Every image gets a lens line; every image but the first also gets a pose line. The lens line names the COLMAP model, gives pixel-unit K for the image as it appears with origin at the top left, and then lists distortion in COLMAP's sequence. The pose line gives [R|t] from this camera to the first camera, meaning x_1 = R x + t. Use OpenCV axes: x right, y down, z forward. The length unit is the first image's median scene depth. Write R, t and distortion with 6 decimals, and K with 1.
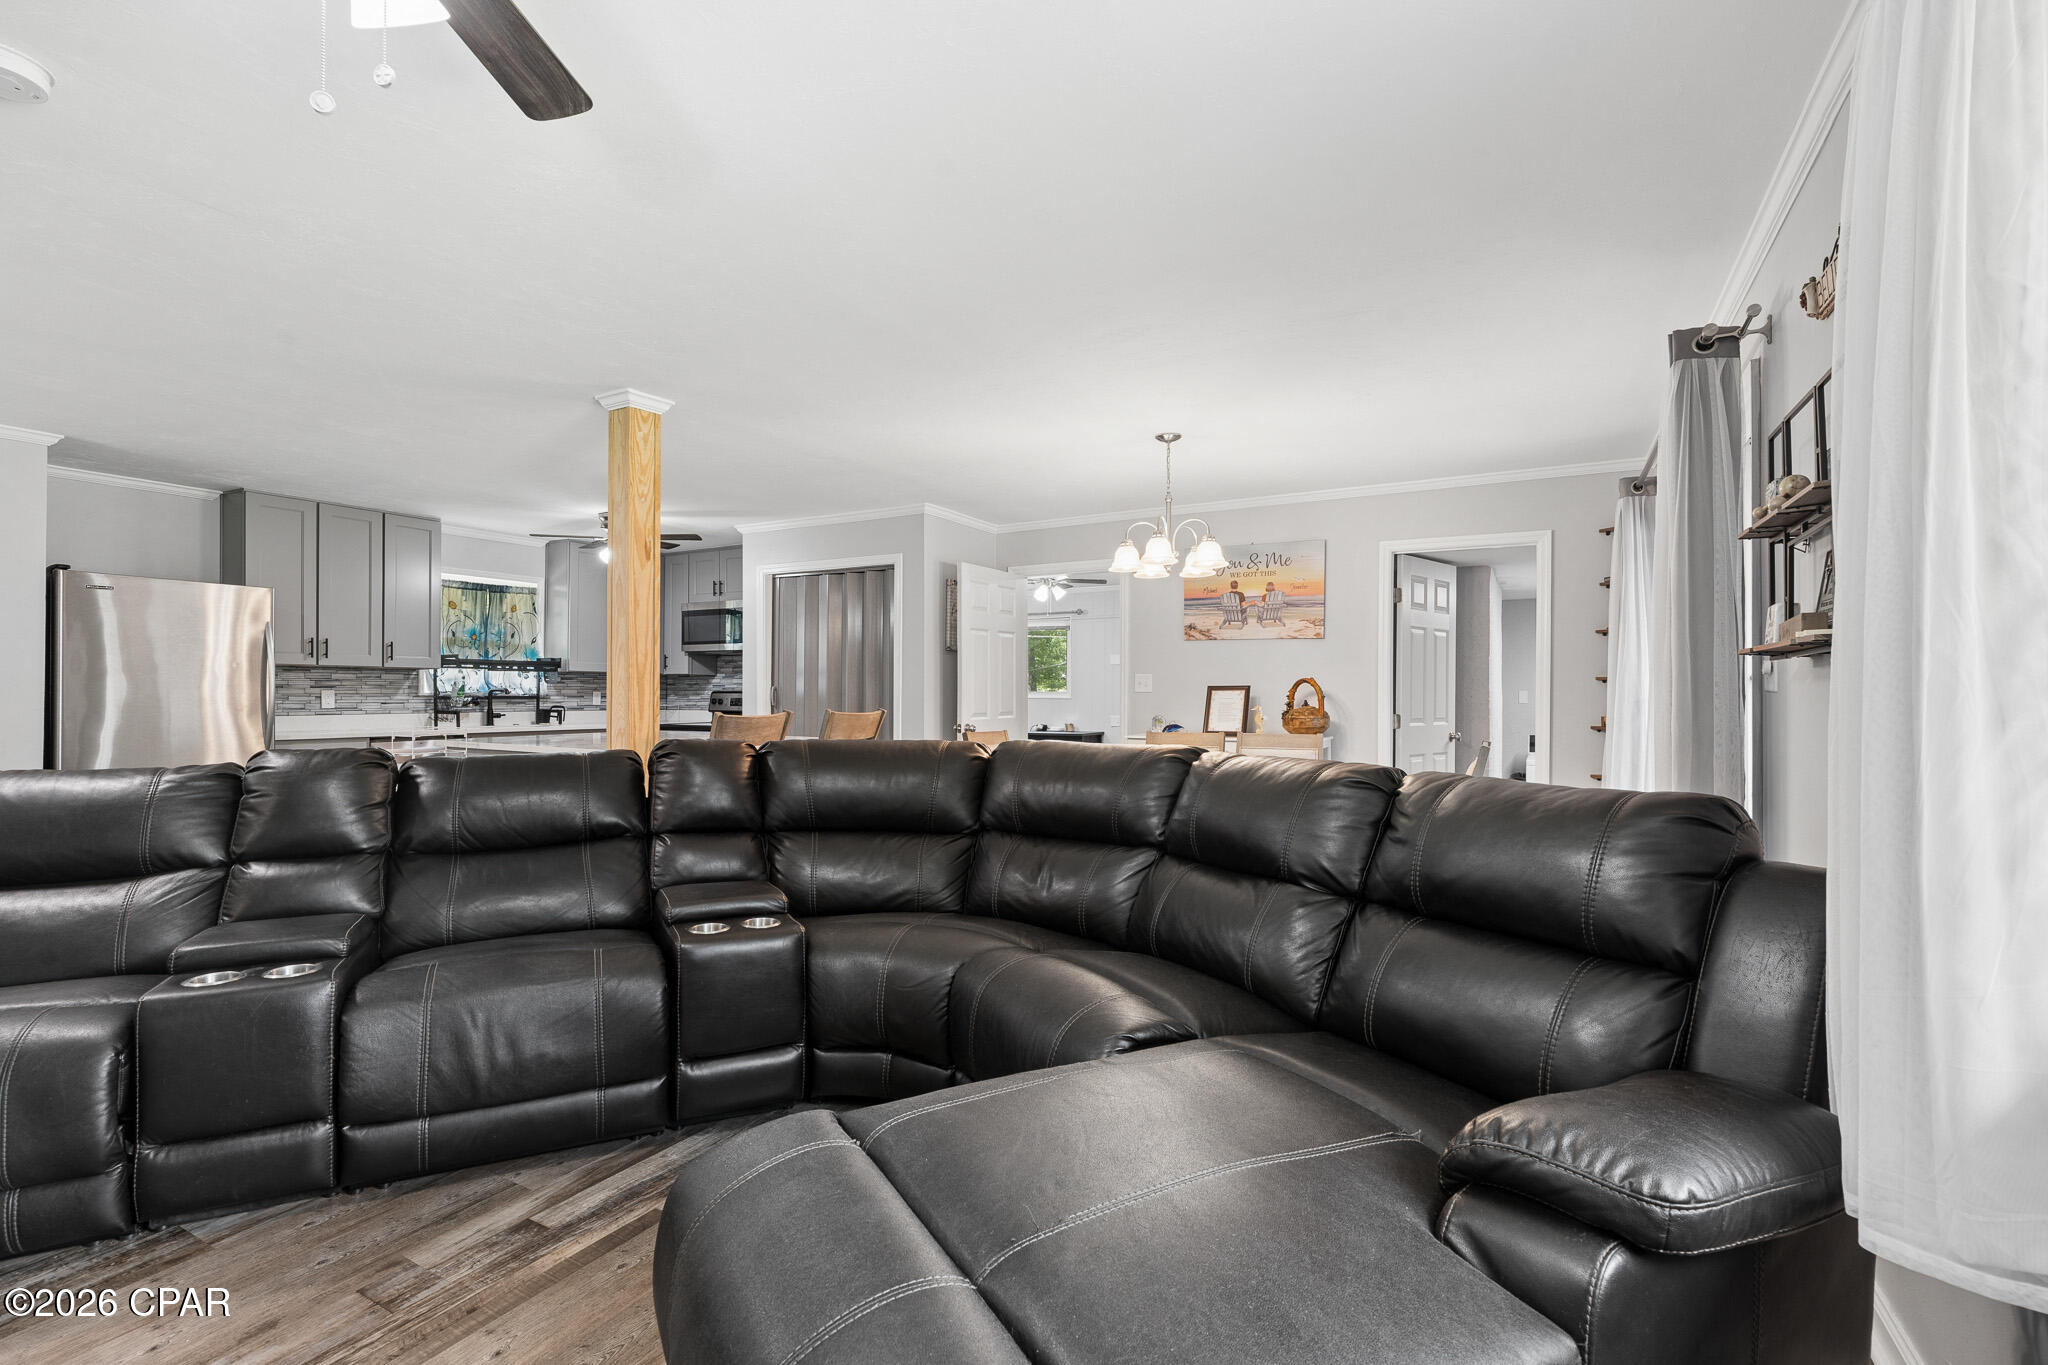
lens RADIAL K [[924.4, 0, 1010.3], [0, 924.4, 682.4], [0, 0, 1]] dist [-0.007504, 0.002657]
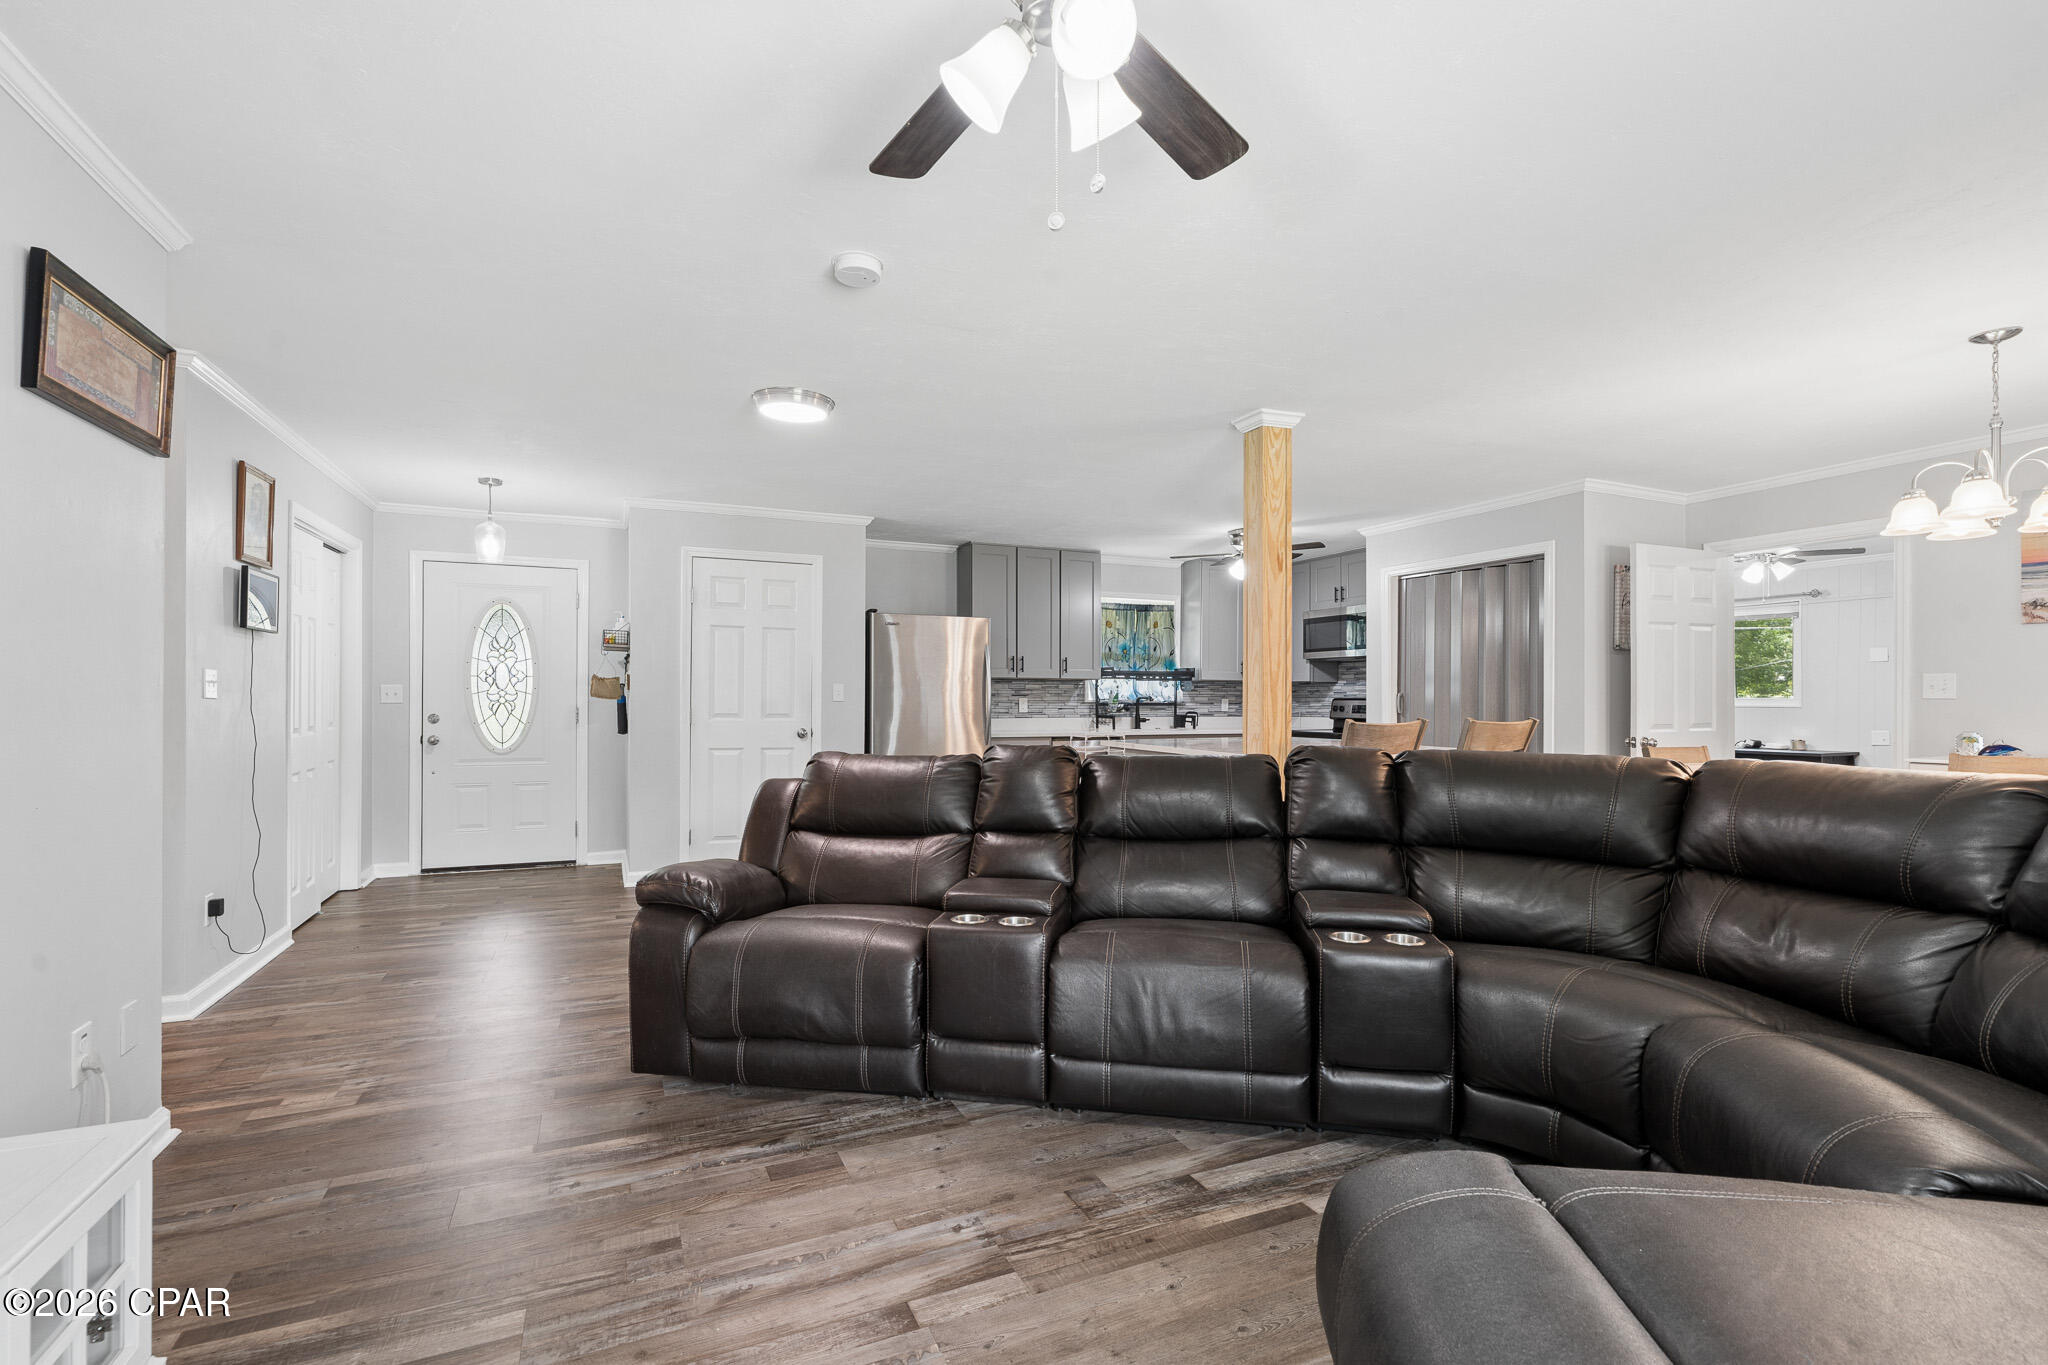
lens RADIAL K [[924.4, 0, 1017.4], [0, 924.4, 692.3], [0, 0, 1]] dist [-0.007504, 0.002657]
pose [[0.802269, -0.005146, -0.596940, -0.012605], [0.006969, 0.999975, 0.000746, -0.000244], [0.596921, -0.004759, 0.802286, -0.005779]]
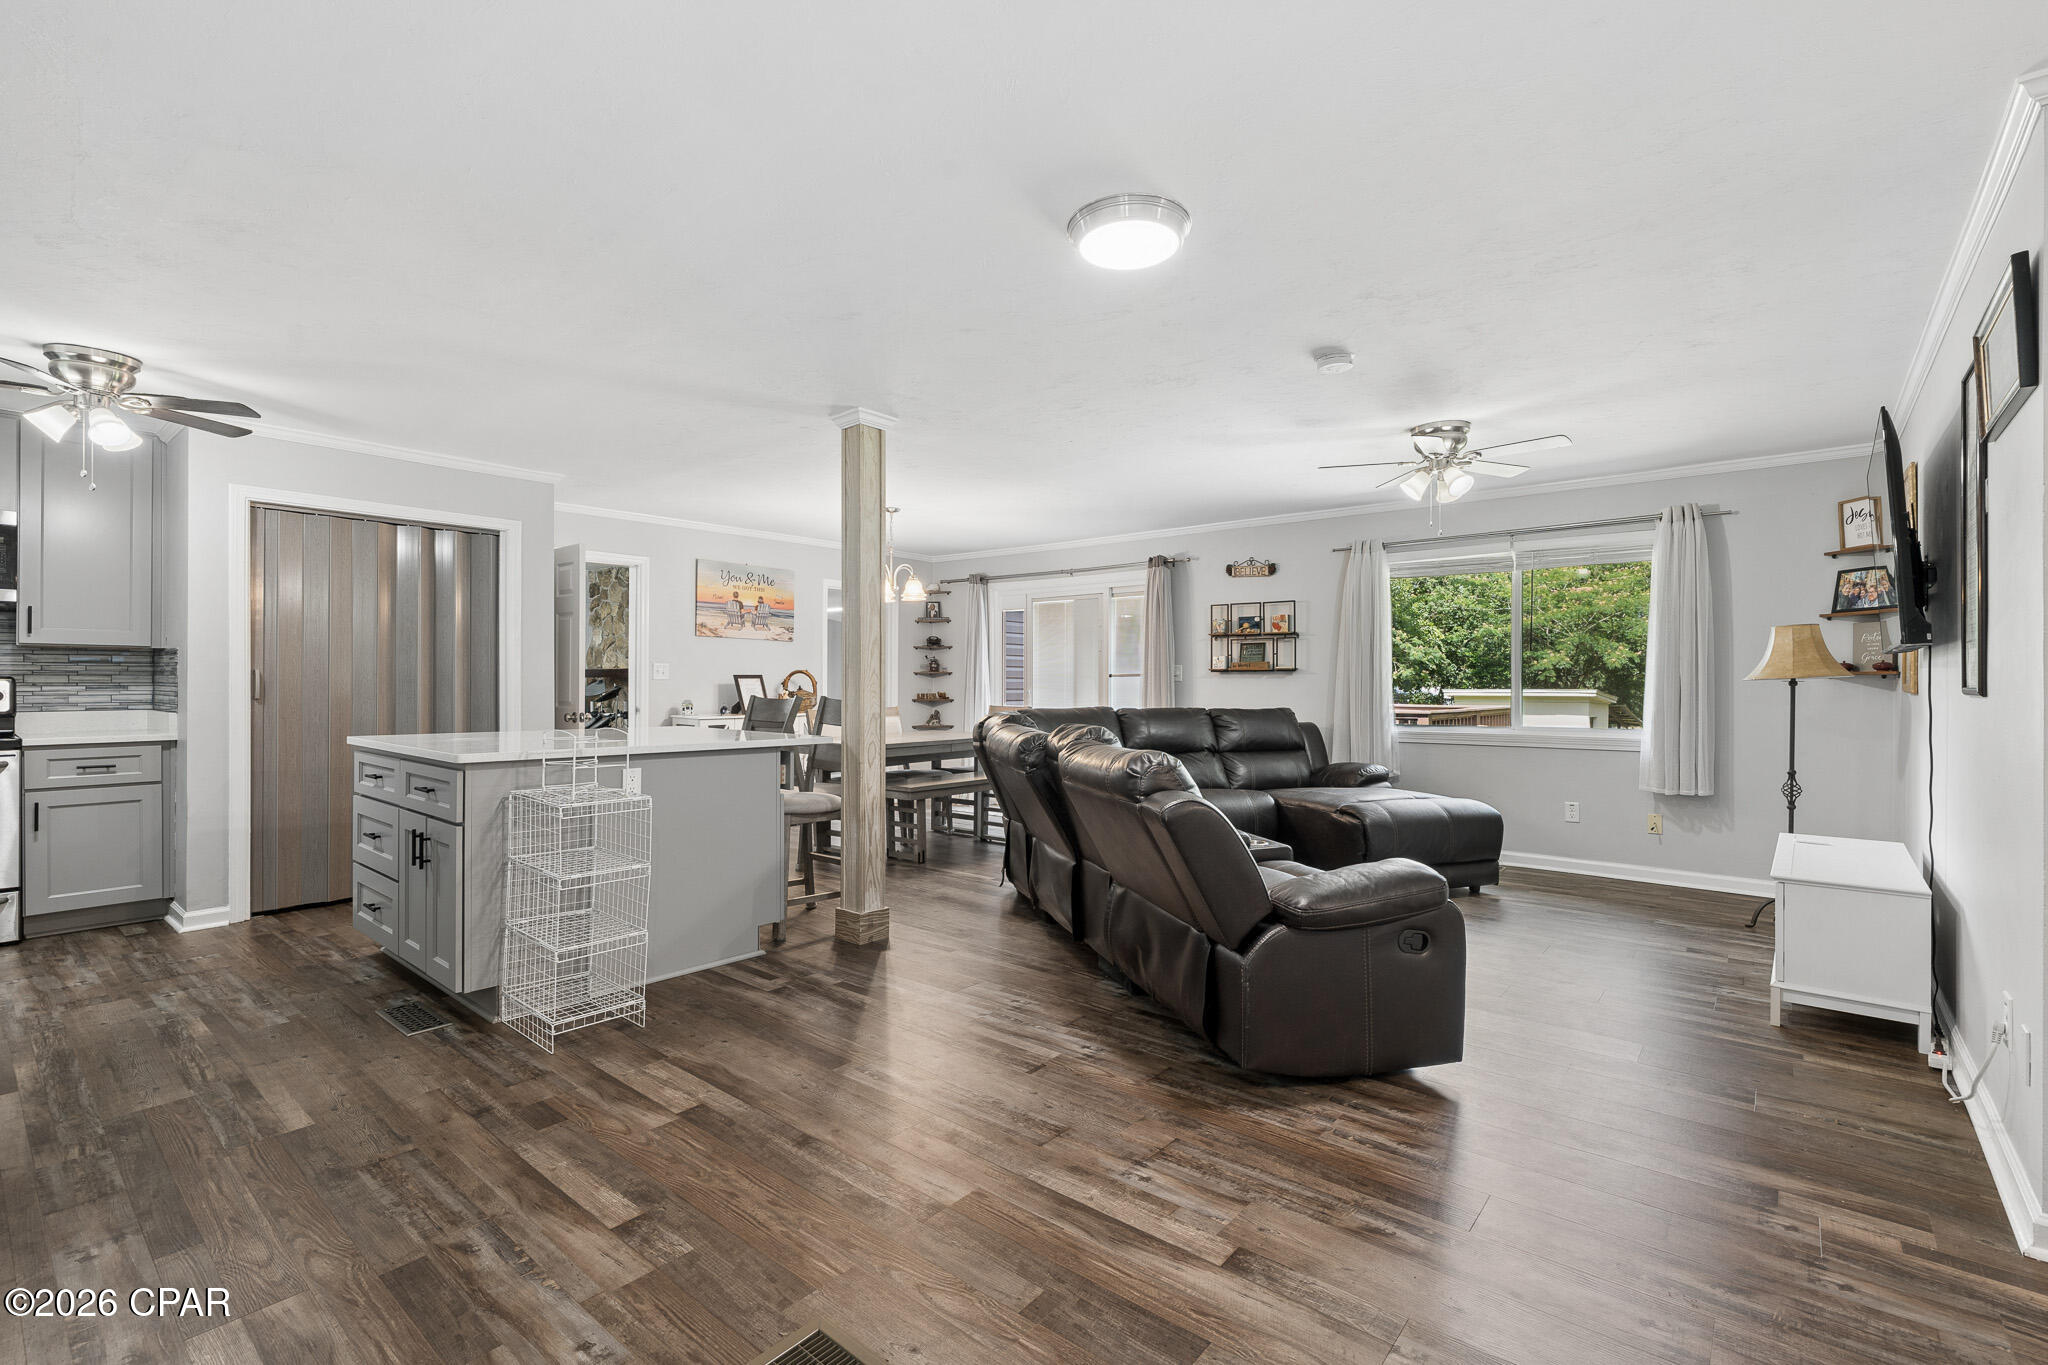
lens RADIAL K [[924.4, 0, 1016.2], [0, 924.4, 685.1], [0, 0, 1]] dist [-0.007504, 0.002657]
pose [[0.182974, -0.005135, 0.983104, -1.596155], [-0.014361, 0.999866, 0.007896, 0.004388], [-0.983013, -0.015564, 0.182876, 0.666109]]
